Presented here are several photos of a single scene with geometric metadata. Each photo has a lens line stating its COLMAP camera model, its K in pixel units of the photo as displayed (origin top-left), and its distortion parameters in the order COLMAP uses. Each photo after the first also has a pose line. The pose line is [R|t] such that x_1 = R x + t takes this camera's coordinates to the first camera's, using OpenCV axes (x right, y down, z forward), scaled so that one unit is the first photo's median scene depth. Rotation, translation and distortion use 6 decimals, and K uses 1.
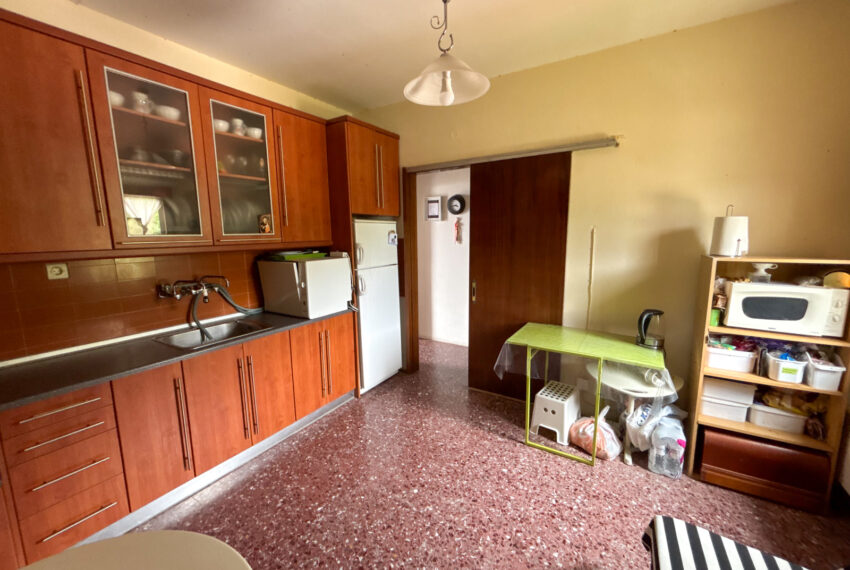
lens RADIAL K [[345.7, 0, 425.4], [0, 345.7, 283.6], [0, 0, 1]] dist [0.002145, -0.000175]
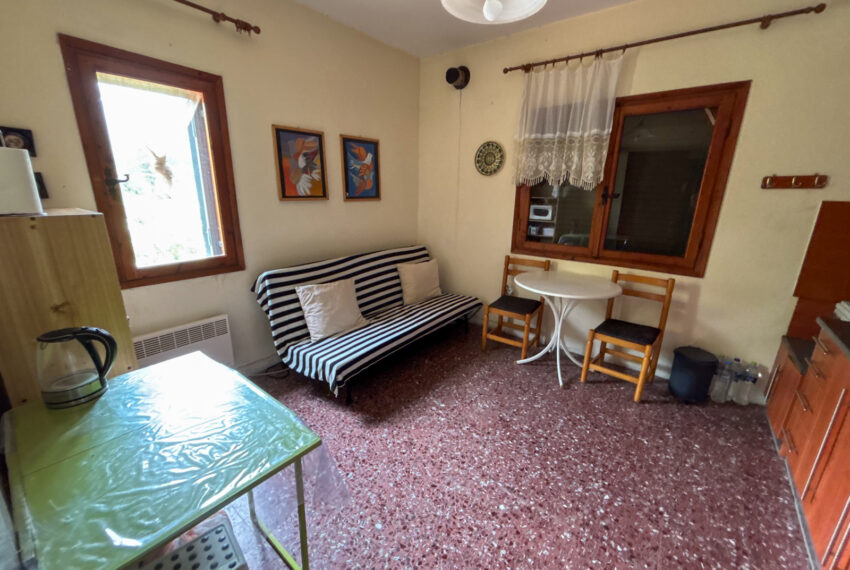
lens RADIAL K [[345.7, 0, 425.4], [0, 345.7, 283.6], [0, 0, 1]] dist [0.002145, -0.000175]
pose [[-0.994037, -0.035337, 0.103159, 0.089130], [0.008956, 0.916384, 0.400199, -0.217961], [-0.108675, 0.398737, -0.910604, 1.609143]]
